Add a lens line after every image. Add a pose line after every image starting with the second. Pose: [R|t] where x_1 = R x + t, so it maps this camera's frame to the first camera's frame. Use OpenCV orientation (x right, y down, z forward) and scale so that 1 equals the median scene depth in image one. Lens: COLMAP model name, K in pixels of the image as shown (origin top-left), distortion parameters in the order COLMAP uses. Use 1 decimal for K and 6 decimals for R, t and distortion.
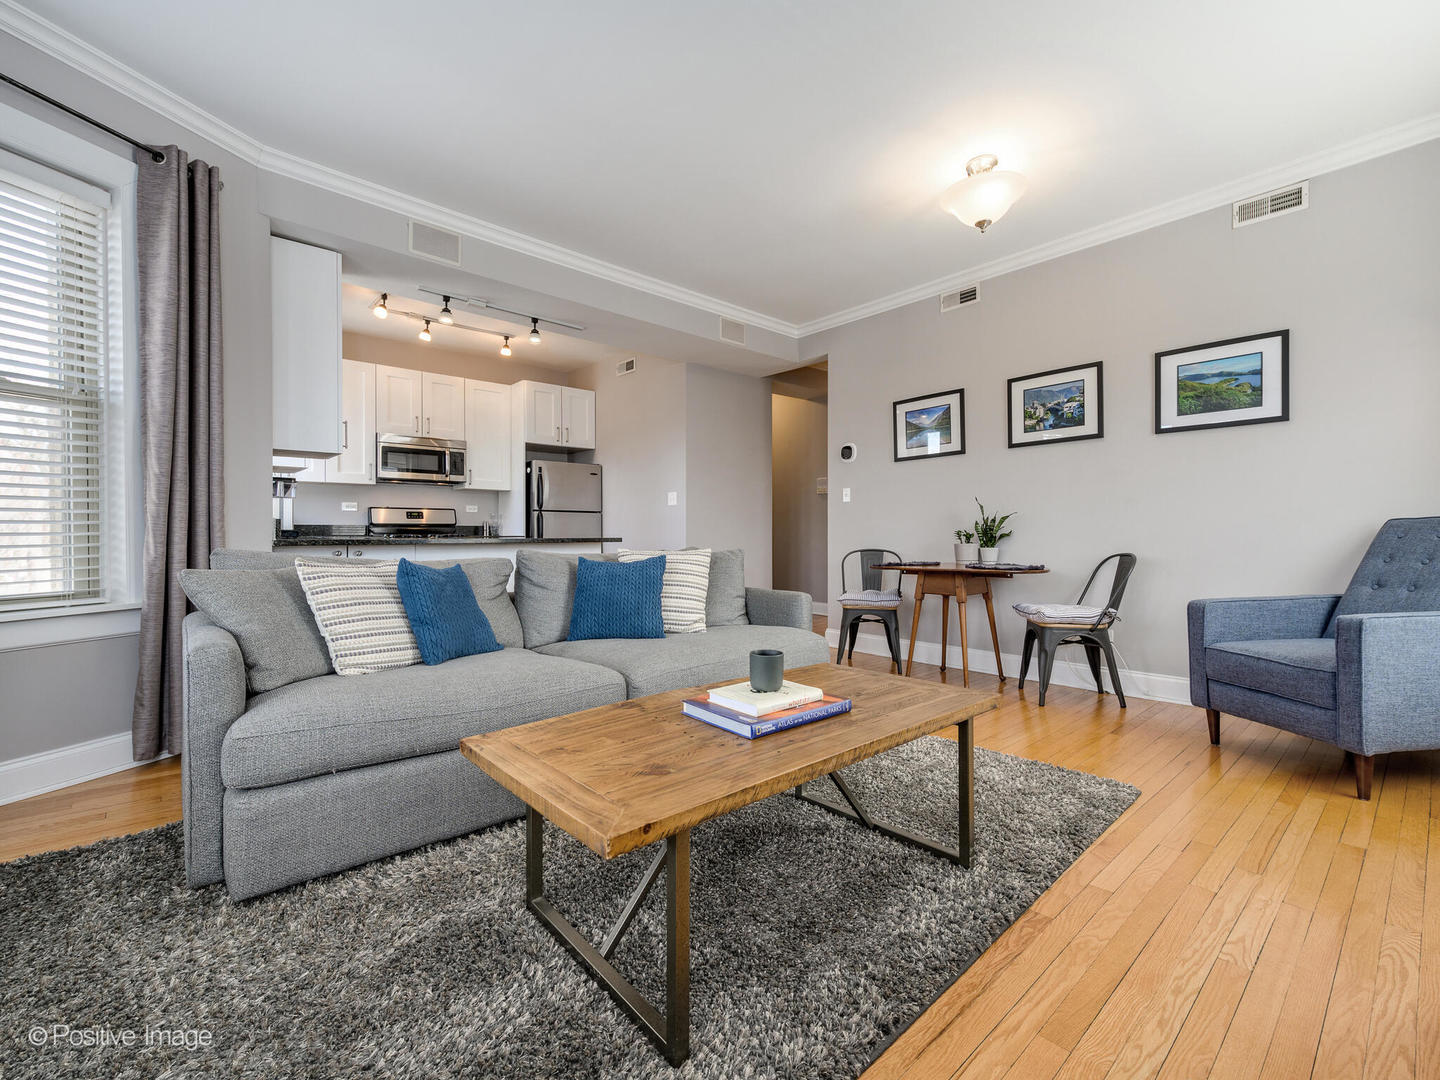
lens RADIAL K [[639.3, 0, 722.4], [0, 639.3, 532.6], [0, 0, 1]] dist [-0.000901, -0.001096]
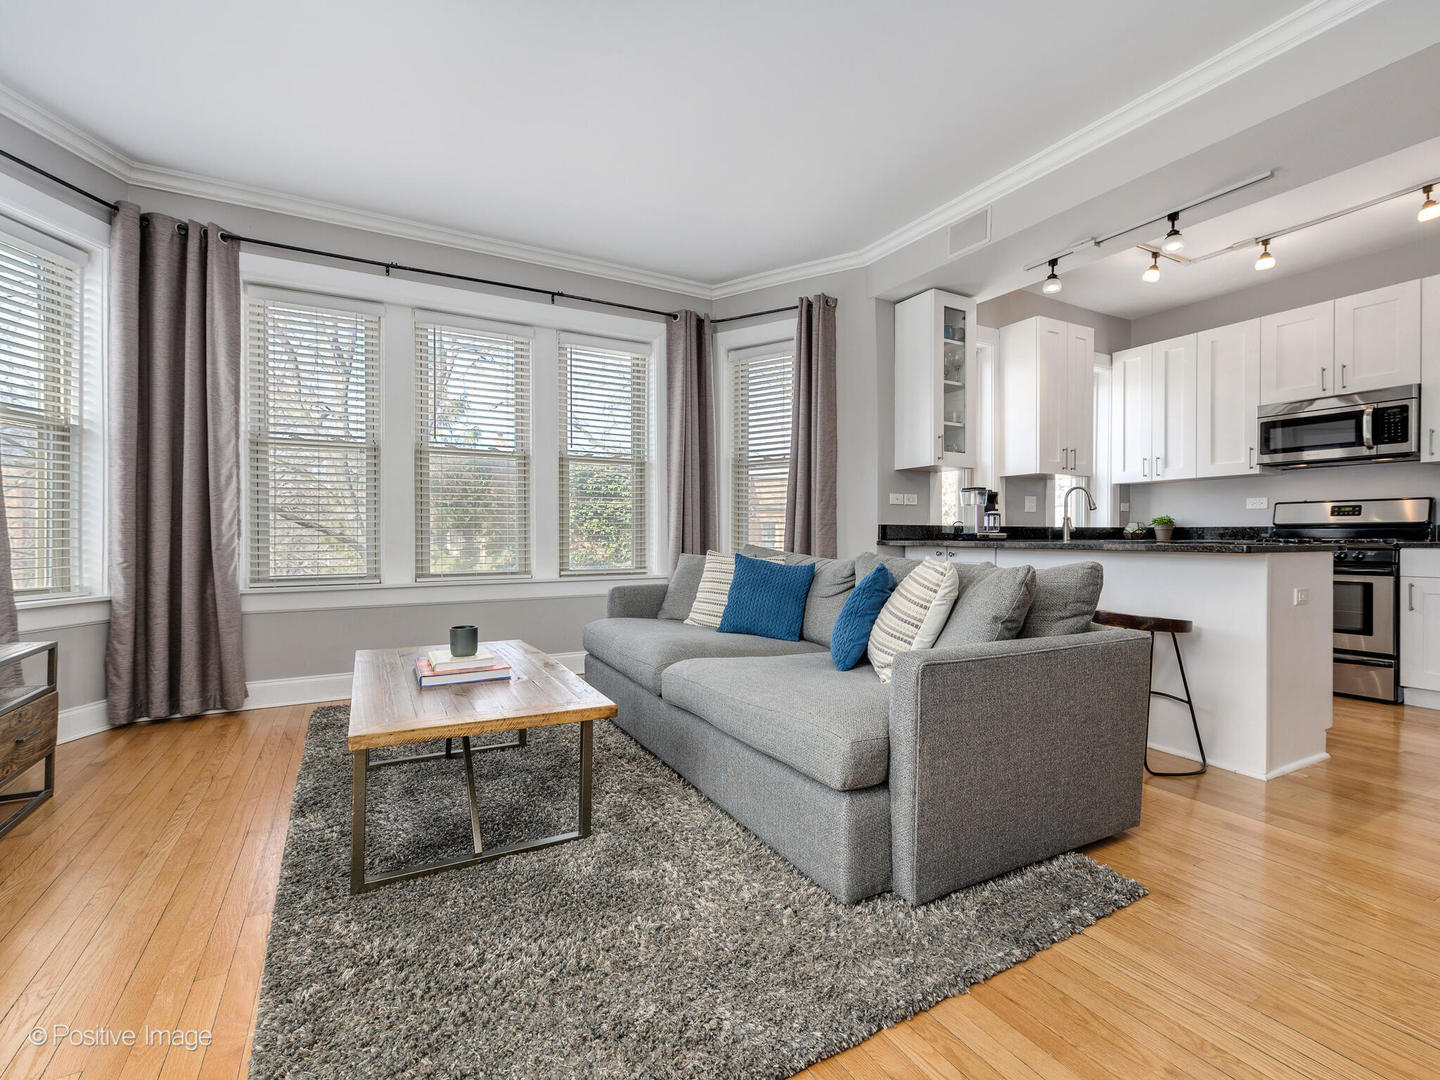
lens RADIAL K [[639.3, 0, 707.2], [0, 639.3, 538.9], [0, 0, 1]] dist [-0.000901, -0.001096]
pose [[-0.225908, 0.006670, -0.974126, 0.361773], [-0.001106, 0.999974, 0.007104, -0.000688], [0.974148, 0.002682, -0.225895, 0.525488]]
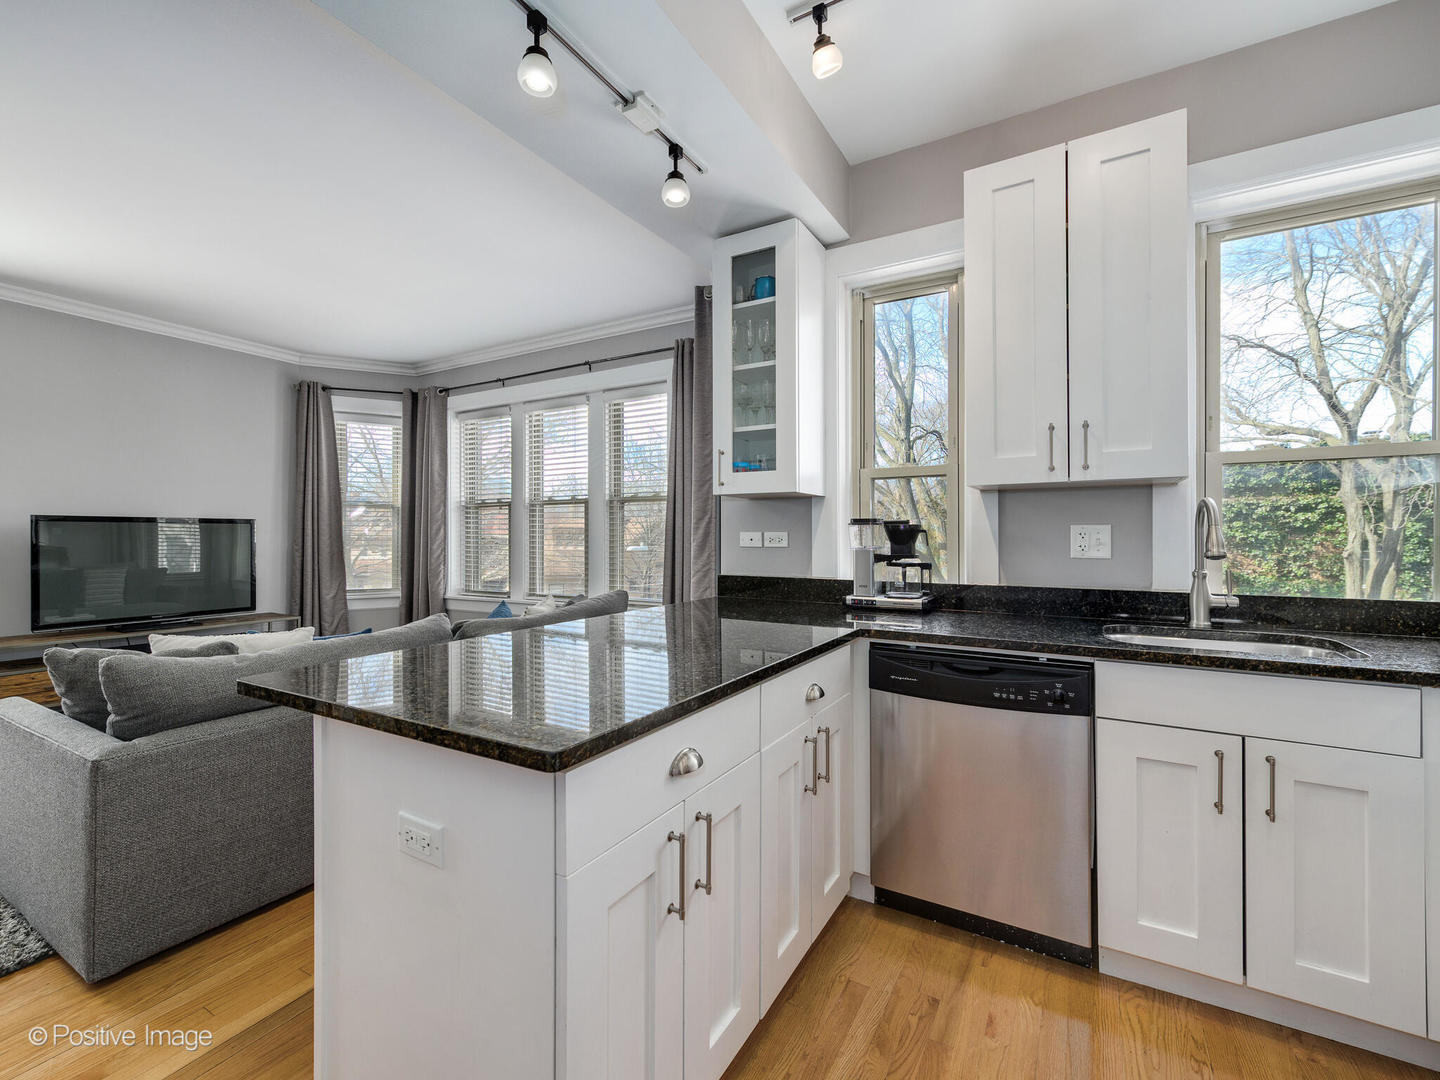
lens RADIAL K [[639.3, 0, 741.9], [0, 639.3, 537.6], [0, 0, 1]] dist [-0.000901, -0.001096]
pose [[-0.948845, 0.004376, -0.315713, -0.223403], [0.001939, 0.999966, 0.008033, -0.046923], [0.315737, 0.007010, -0.948821, 1.058682]]
